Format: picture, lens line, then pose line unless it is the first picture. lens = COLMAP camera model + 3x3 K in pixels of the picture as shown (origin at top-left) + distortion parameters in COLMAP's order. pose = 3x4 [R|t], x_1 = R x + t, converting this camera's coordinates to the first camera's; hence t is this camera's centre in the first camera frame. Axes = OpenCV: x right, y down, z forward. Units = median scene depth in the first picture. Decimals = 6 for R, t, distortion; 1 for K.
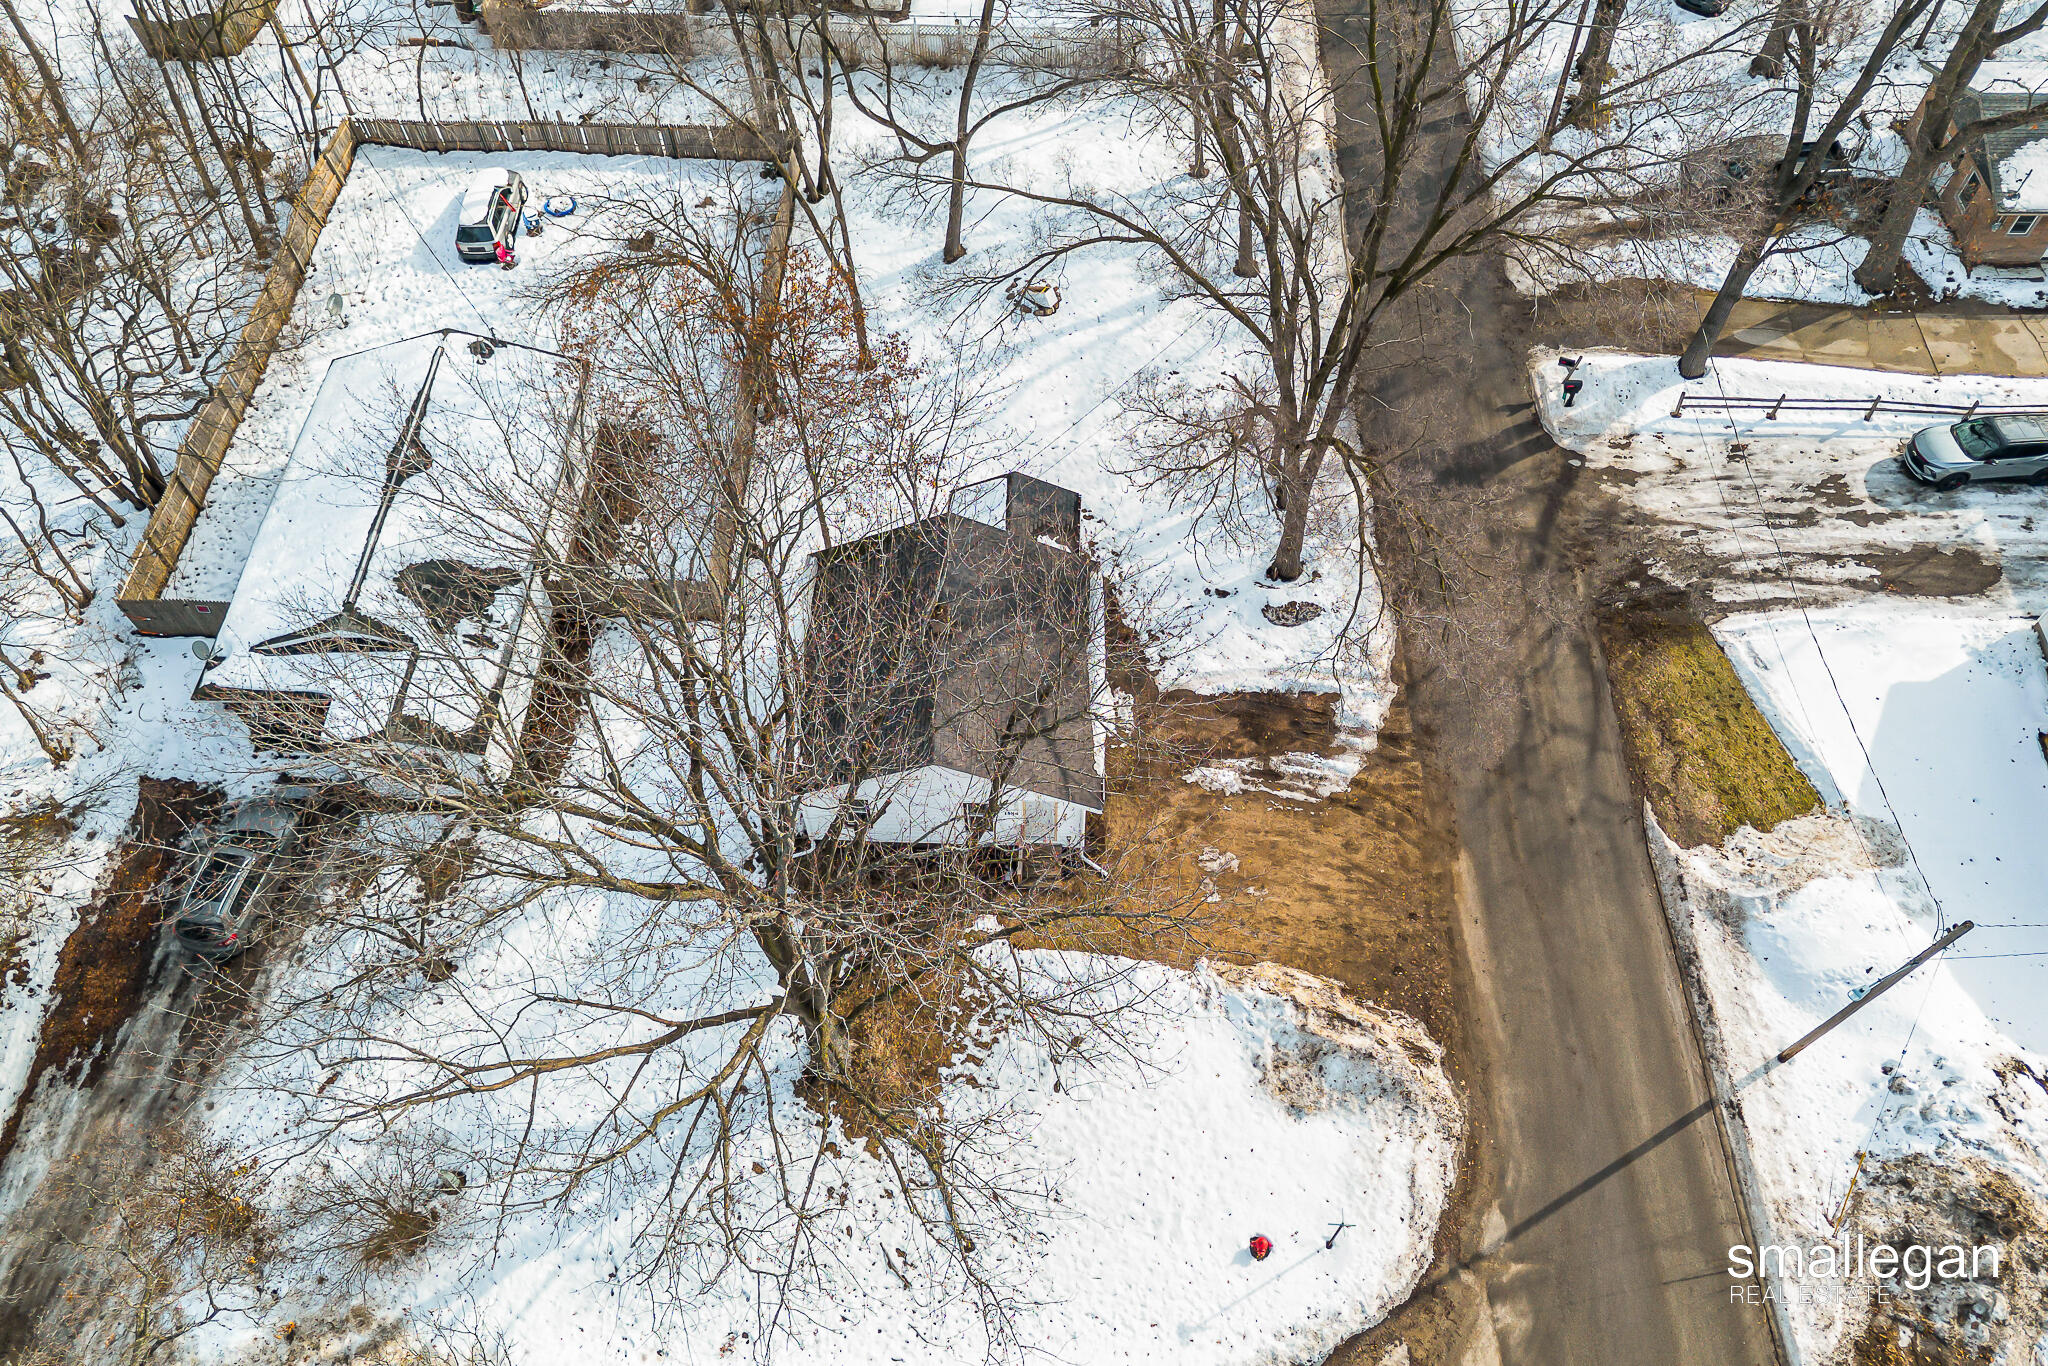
lens RADIAL K [[1448.2, 0, 1024.0], [0, 1448.2, 683.0], [0, 0, 1]] dist [0.062803, -0.054105]
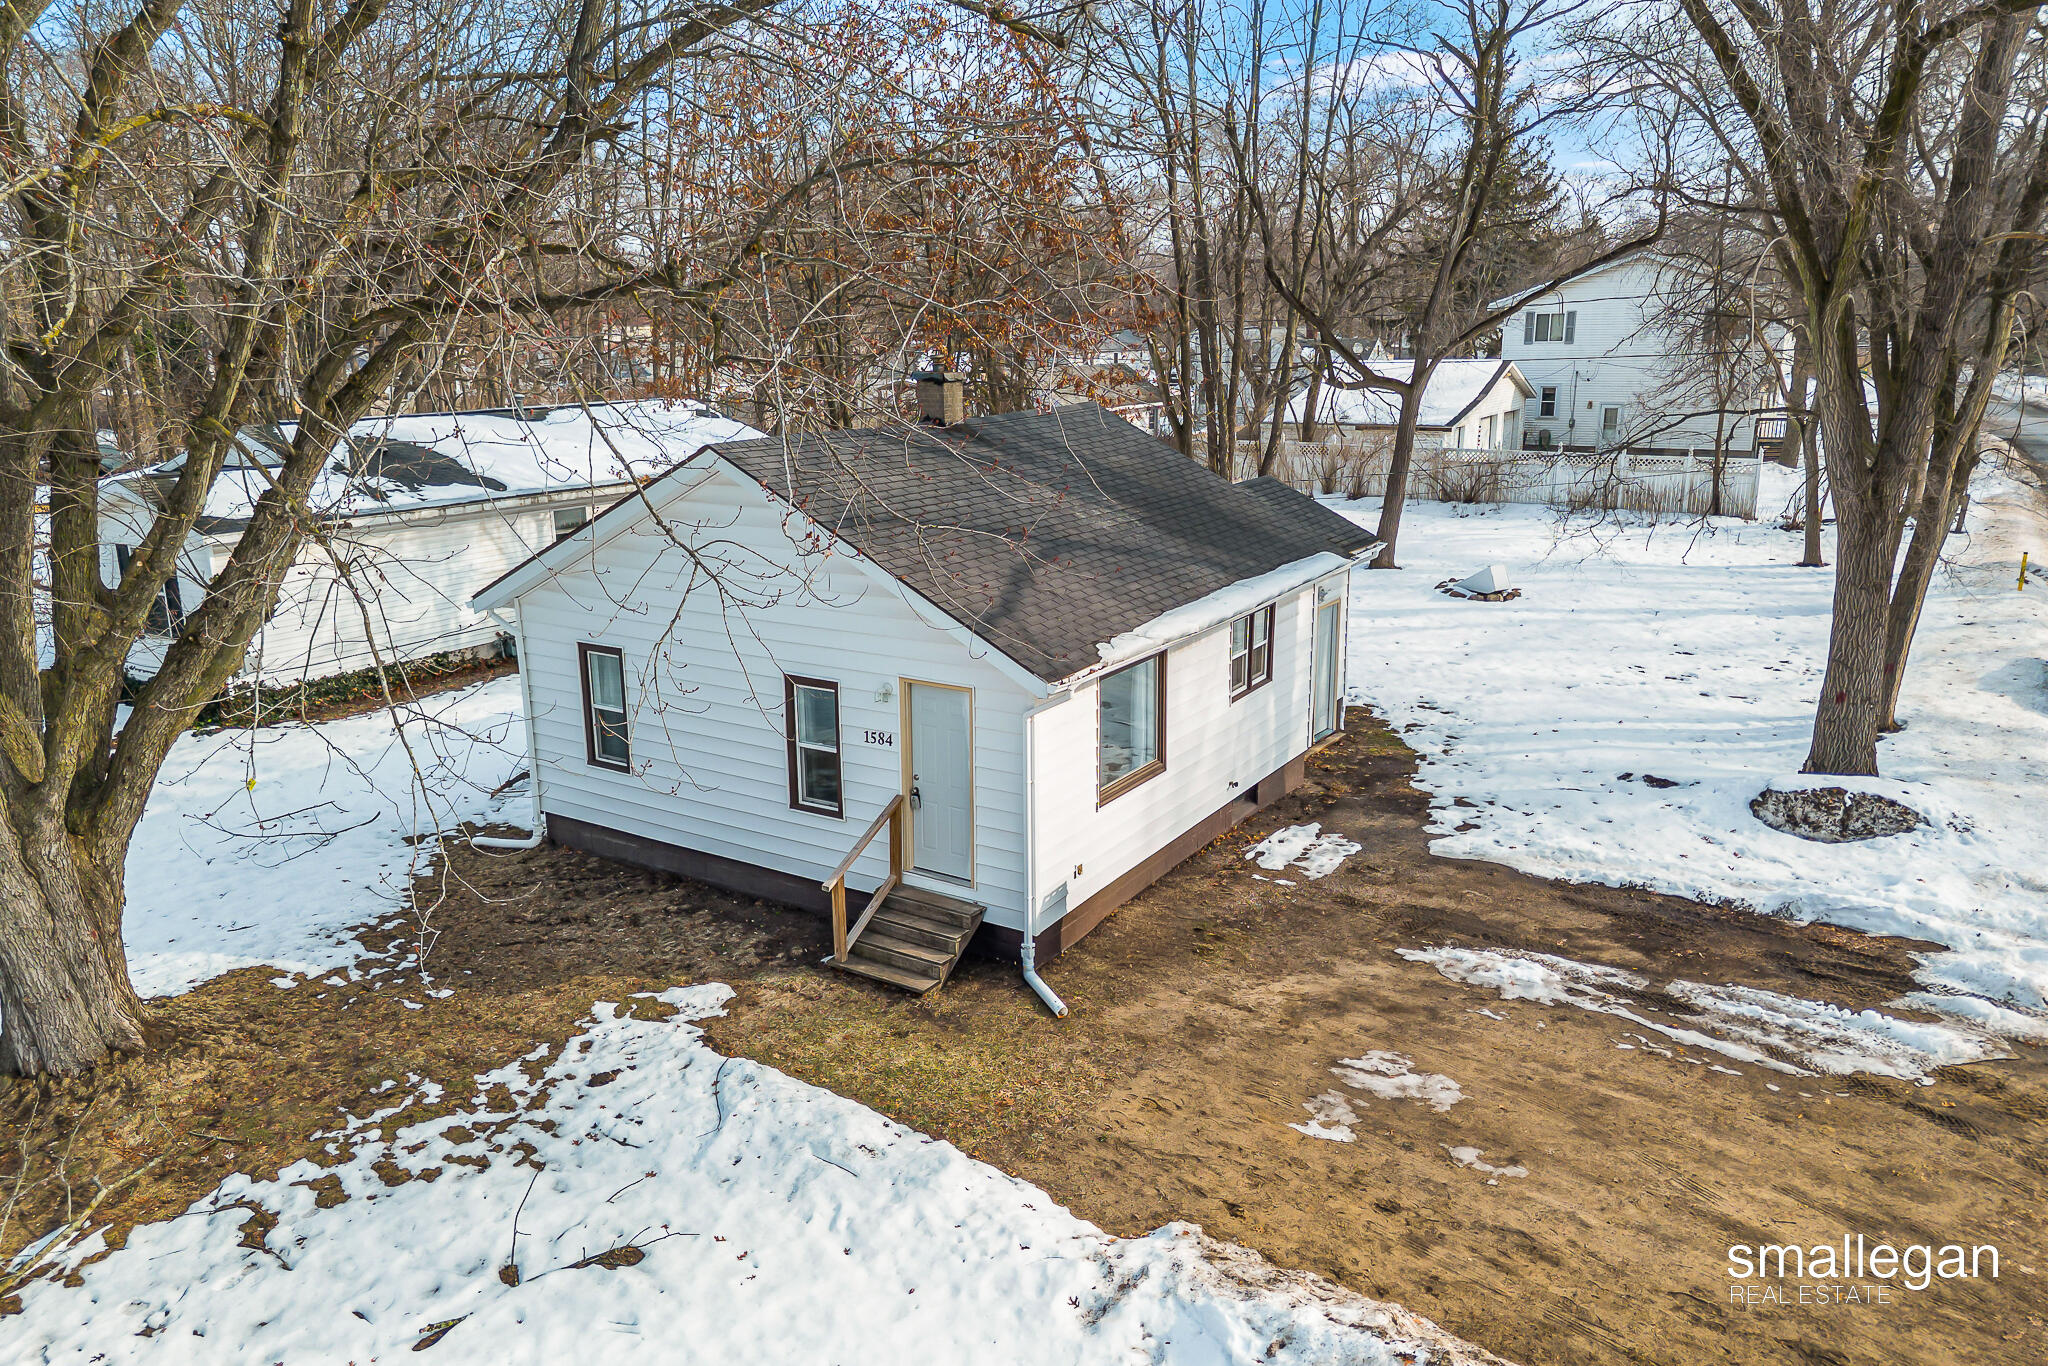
lens RADIAL K [[1448.2, 0, 1024.0], [0, 1448.2, 683.0], [0, 0, 1]] dist [0.062803, -0.054105]
pose [[0.858732, 0.122987, -0.497446, 0.209222], [-0.419672, 0.725830, -0.545019, 0.263959], [0.294031, 0.676790, 0.674908, 0.699786]]
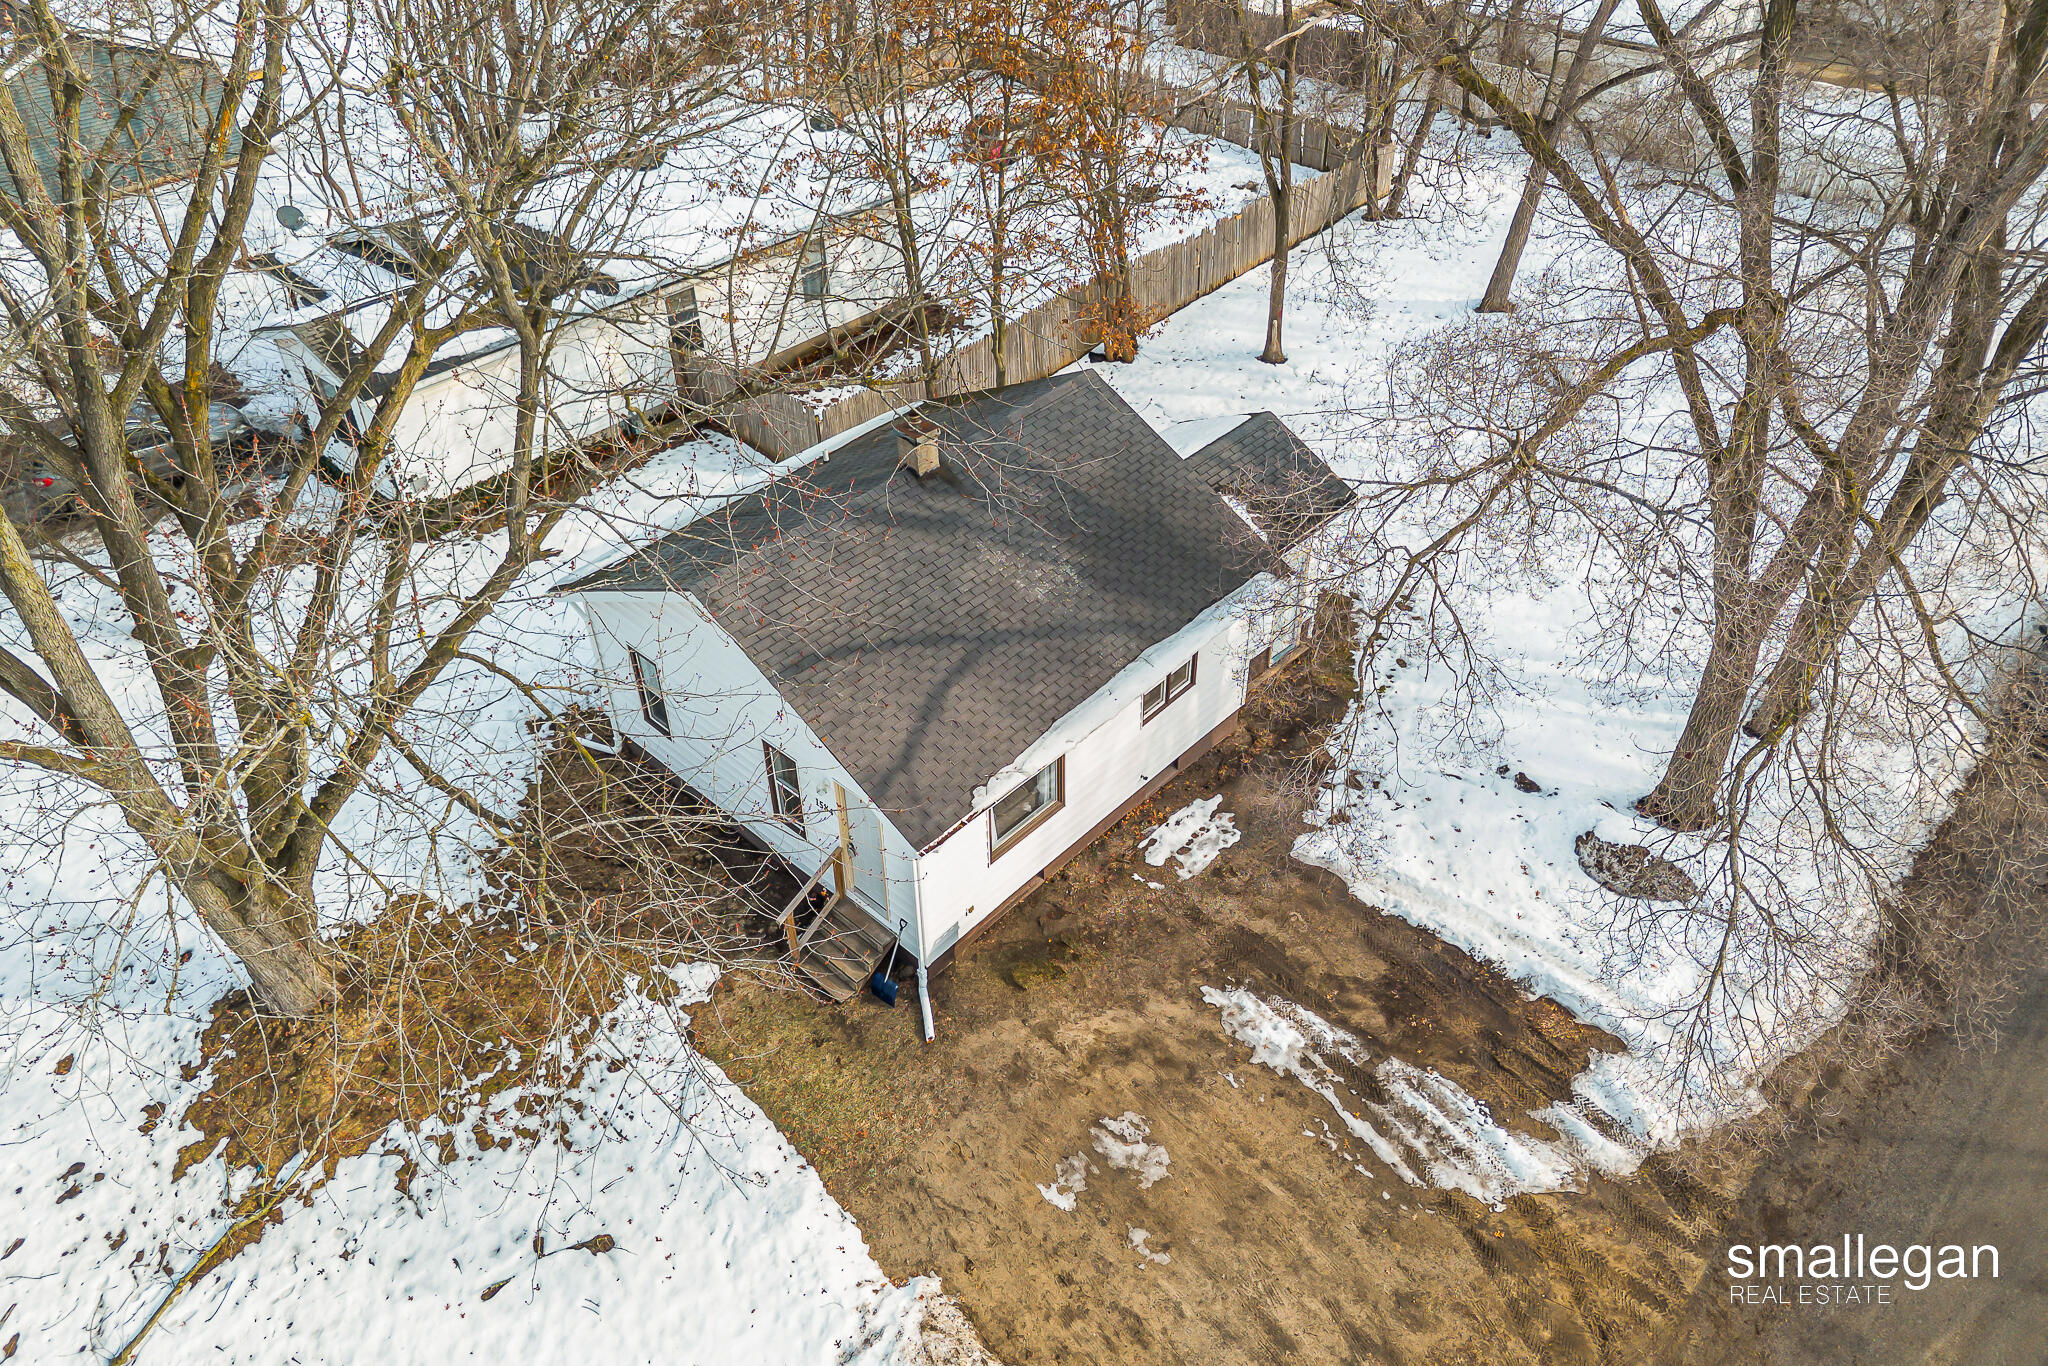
lens RADIAL K [[1448.2, 0, 1024.0], [0, 1448.2, 683.0], [0, 0, 1]] dist [0.062803, -0.054105]
pose [[0.752239, 0.409529, -0.516162, 0.283495], [-0.536894, 0.835088, -0.119884, 0.072857], [0.381945, 0.367306, 0.848059, 0.539236]]
